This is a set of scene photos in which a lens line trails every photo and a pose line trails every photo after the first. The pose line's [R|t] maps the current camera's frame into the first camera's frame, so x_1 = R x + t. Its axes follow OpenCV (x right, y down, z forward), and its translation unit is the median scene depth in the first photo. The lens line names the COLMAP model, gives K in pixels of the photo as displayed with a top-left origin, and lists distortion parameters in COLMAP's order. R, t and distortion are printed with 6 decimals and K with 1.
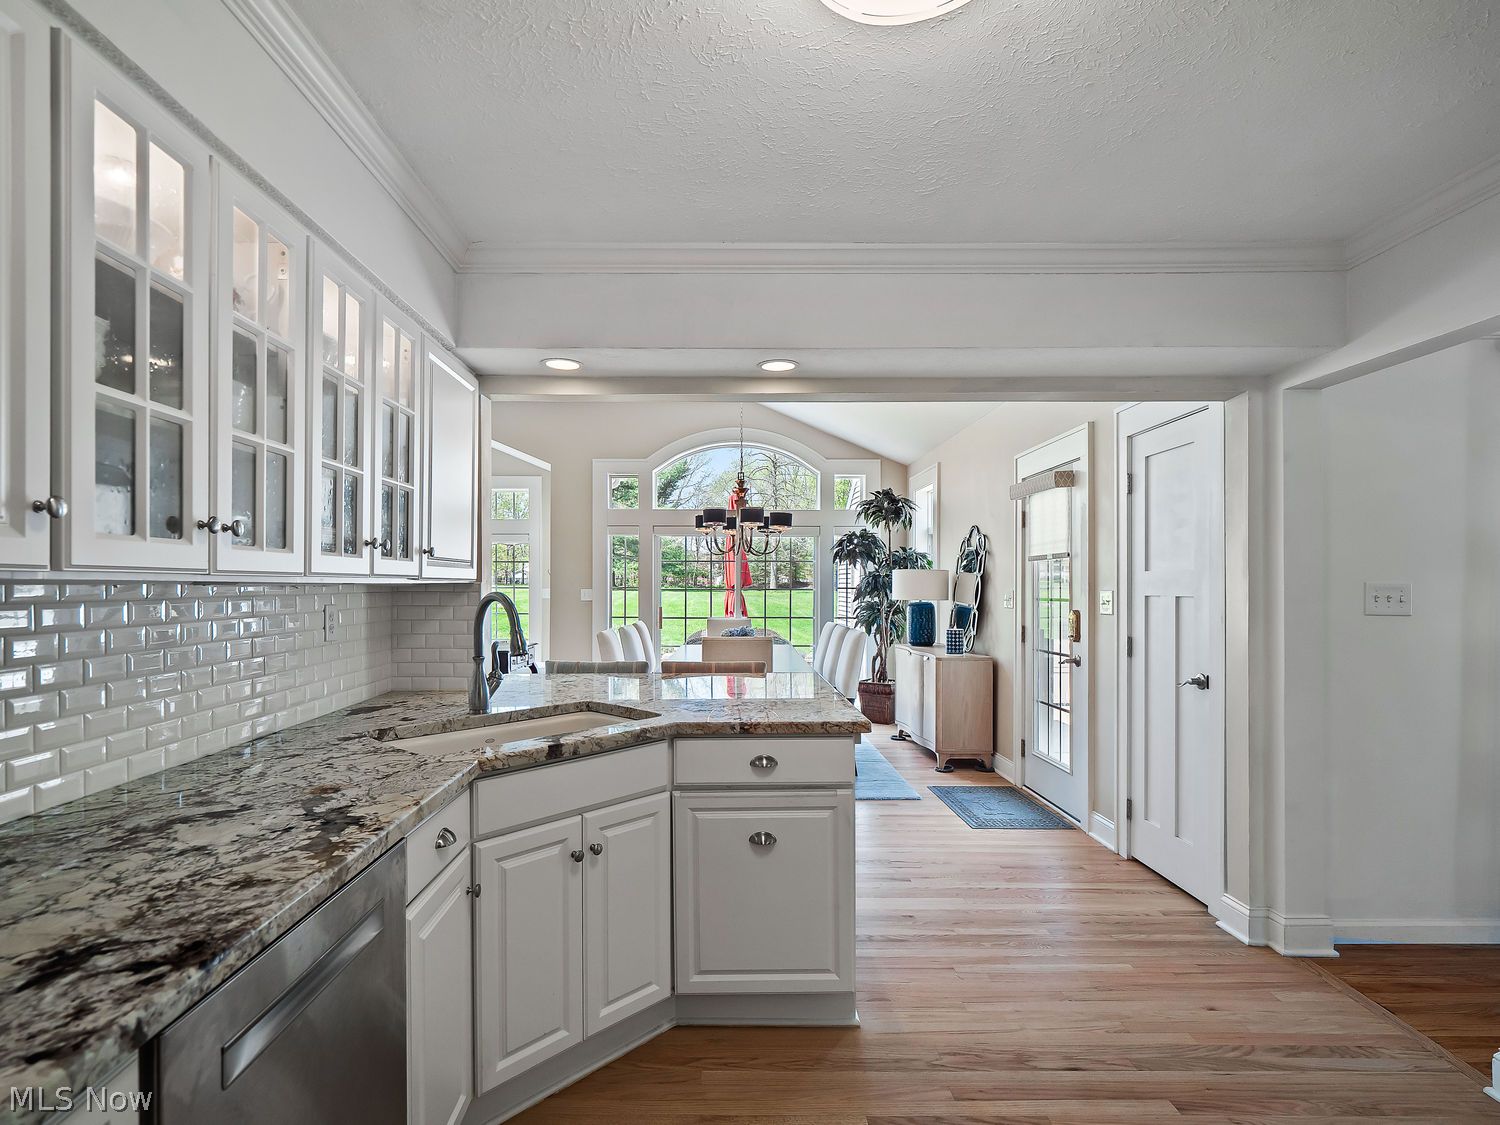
lens RADIAL K [[755.6, 0, 725.7], [0, 755.6, 584.2], [0, 0, 1]] dist [0.000918, -0.000764]
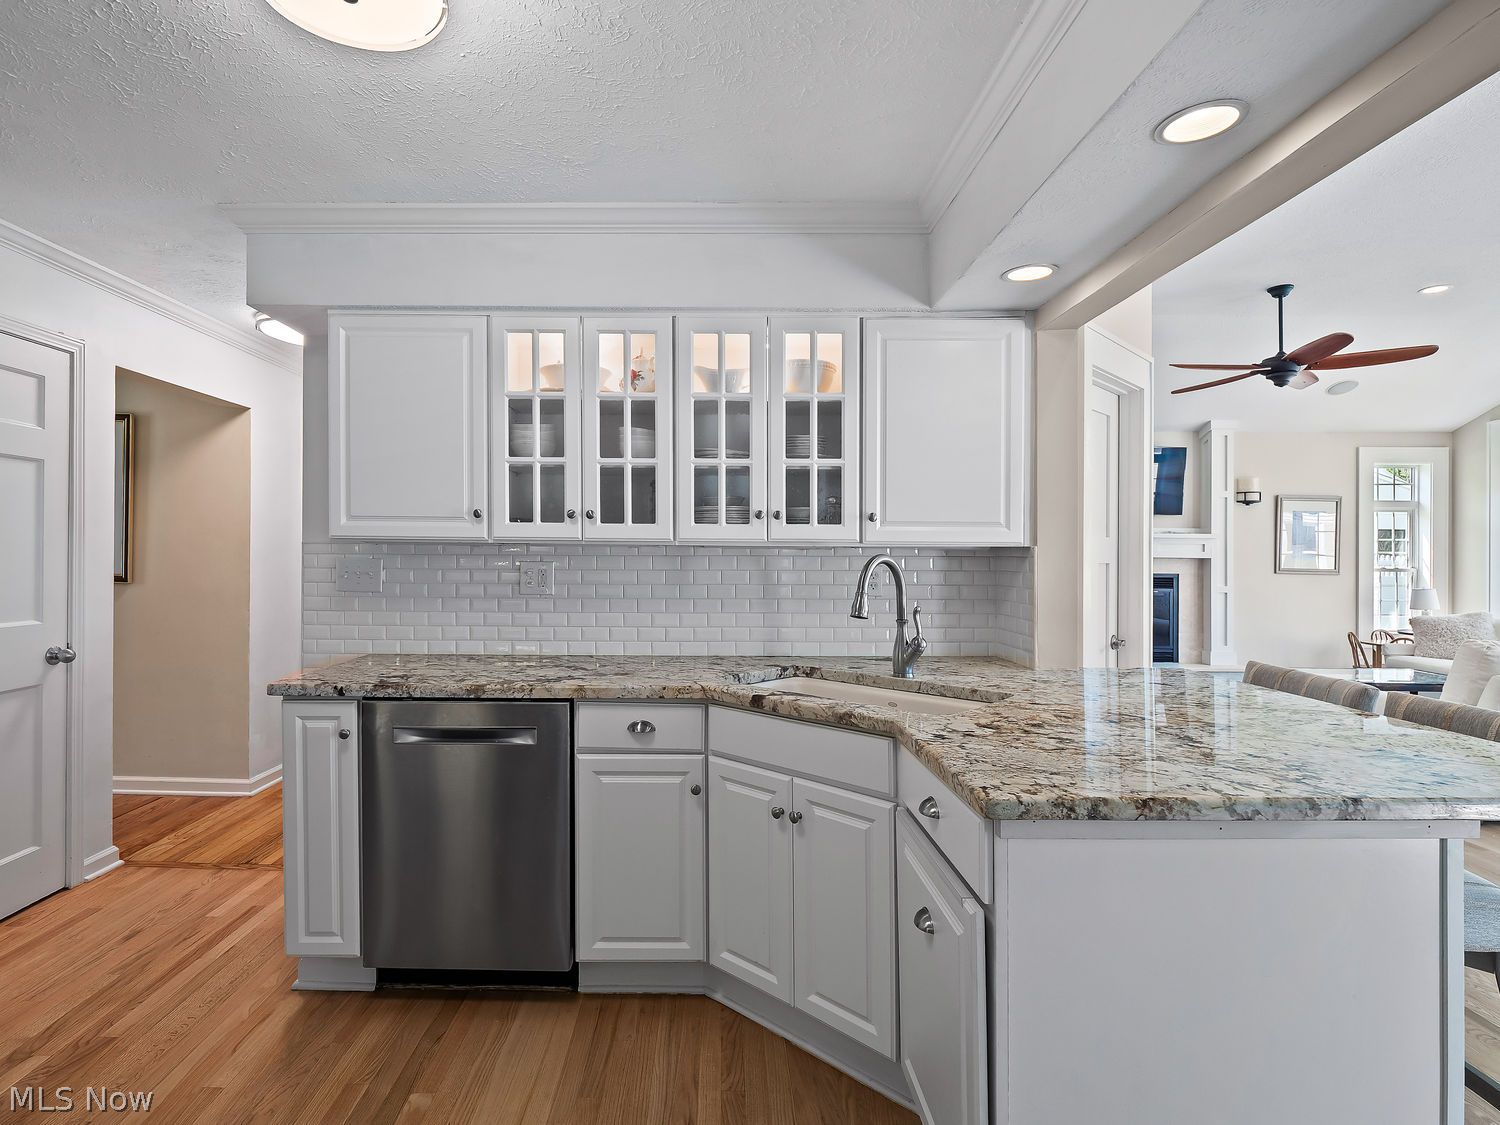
lens RADIAL K [[769.0, 0, 722.3], [0, 769.0, 552.1], [0, 0, 1]] dist [0.003309, -0.005827]
pose [[-0.009616, -0.002095, -0.999952, 0.577955], [-0.004709, 0.999987, -0.002050, 0.009910], [0.999943, 0.004689, -0.009626, 0.648264]]
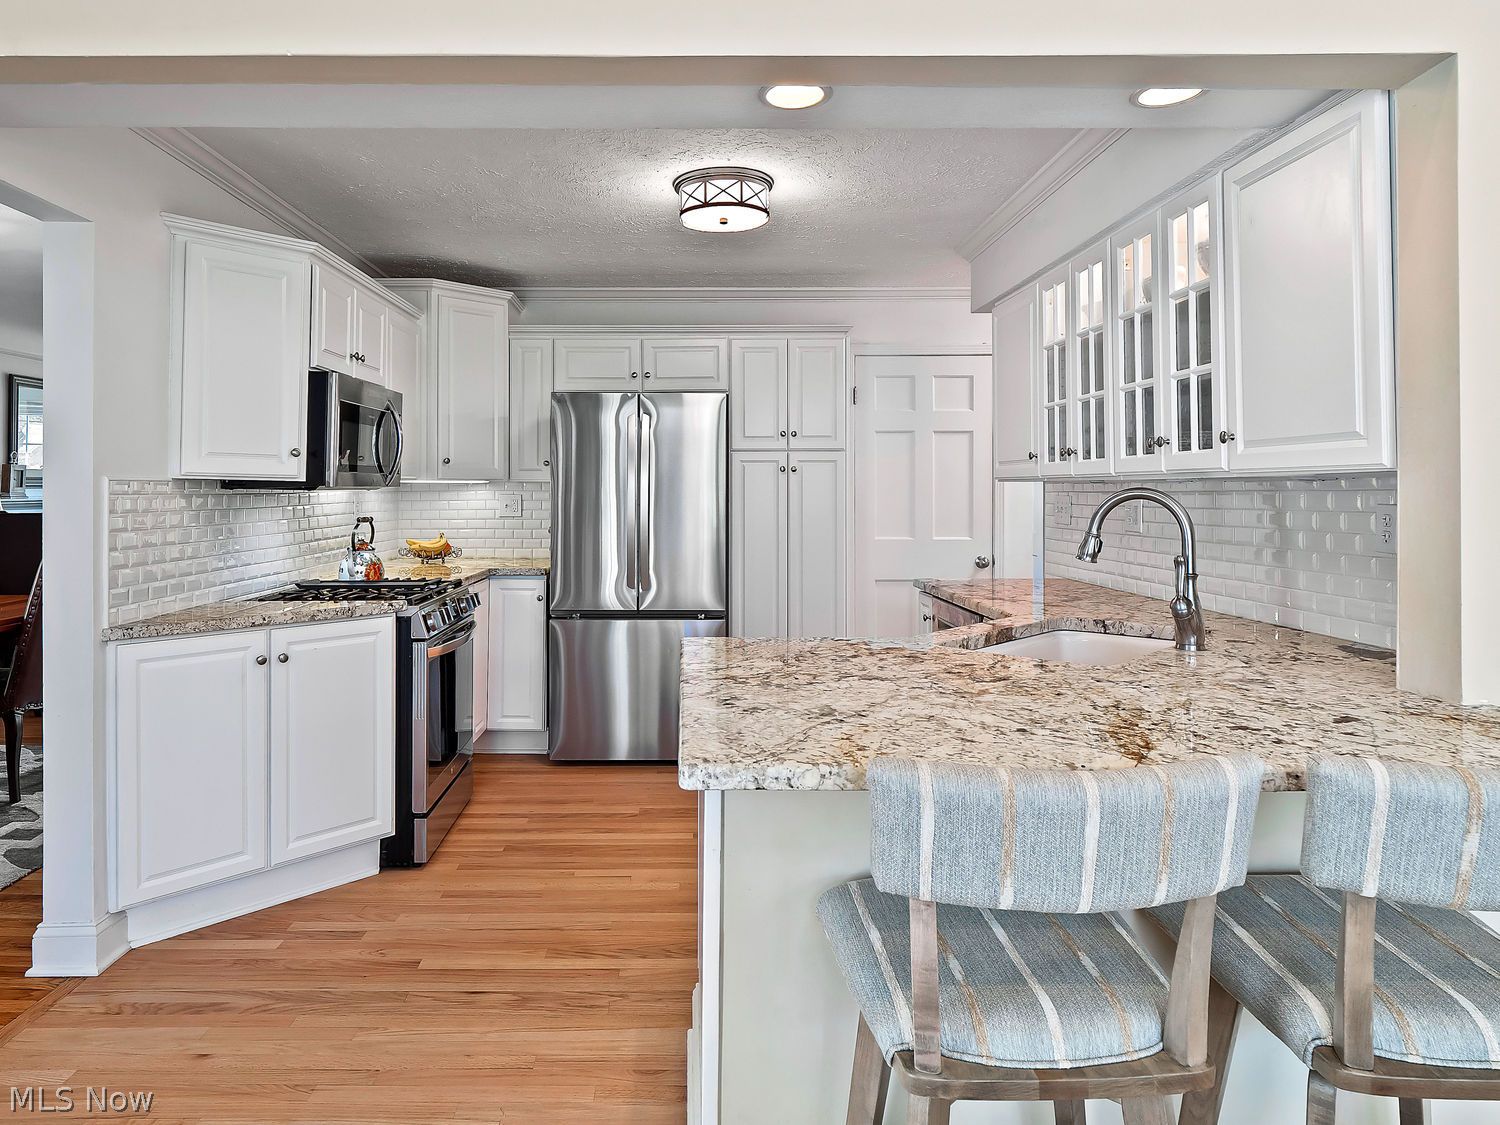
lens RADIAL K [[958.6, 0, 685.6], [0, 958.6, 488.1], [0, 0, 1]] dist [0.015775, -0.003274]
pose [[-0.999962, 0.003353, 0.008003, 0.139418], [0.003302, 0.999974, -0.006353, 0.014609], [-0.008024, -0.006327, -0.999948, 1.645175]]
